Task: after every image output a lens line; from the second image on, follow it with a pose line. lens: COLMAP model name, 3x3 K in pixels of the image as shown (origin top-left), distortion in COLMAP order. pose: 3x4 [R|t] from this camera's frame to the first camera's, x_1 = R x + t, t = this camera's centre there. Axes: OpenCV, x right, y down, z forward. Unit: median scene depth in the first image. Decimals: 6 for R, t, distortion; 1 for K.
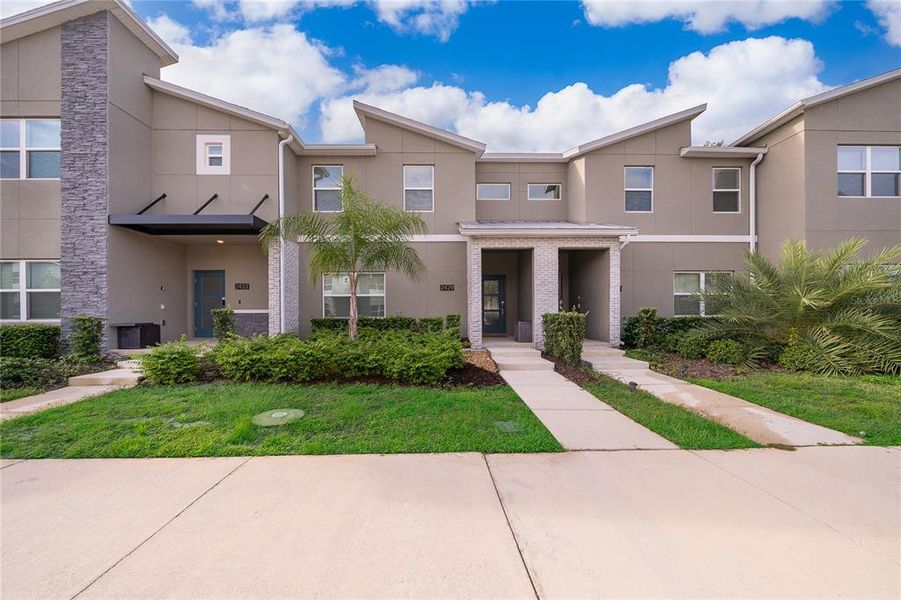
lens RADIAL K [[339.7, 0, 450.2], [0, 339.7, 305.4], [0, 0, 1]] dist [-0.005787, -0.000314]
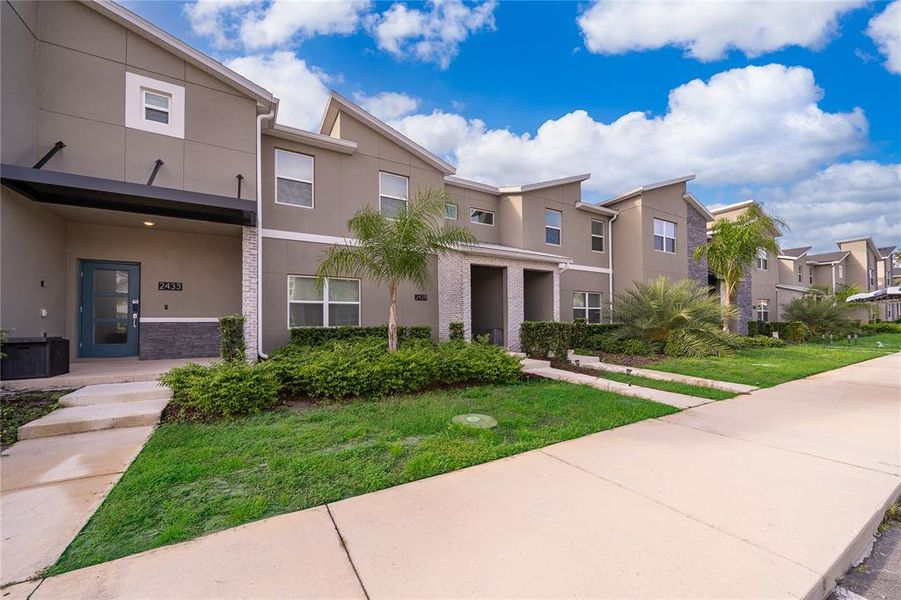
lens RADIAL K [[339.7, 0, 456.0], [0, 339.7, 307.7], [0, 0, 1]] dist [-0.005787, -0.000314]
pose [[0.873889, 0.020173, 0.485706, -0.469318], [-0.010674, 0.999694, -0.022317, 0.001417], [-0.486008, 0.014319, 0.873837, 0.047364]]
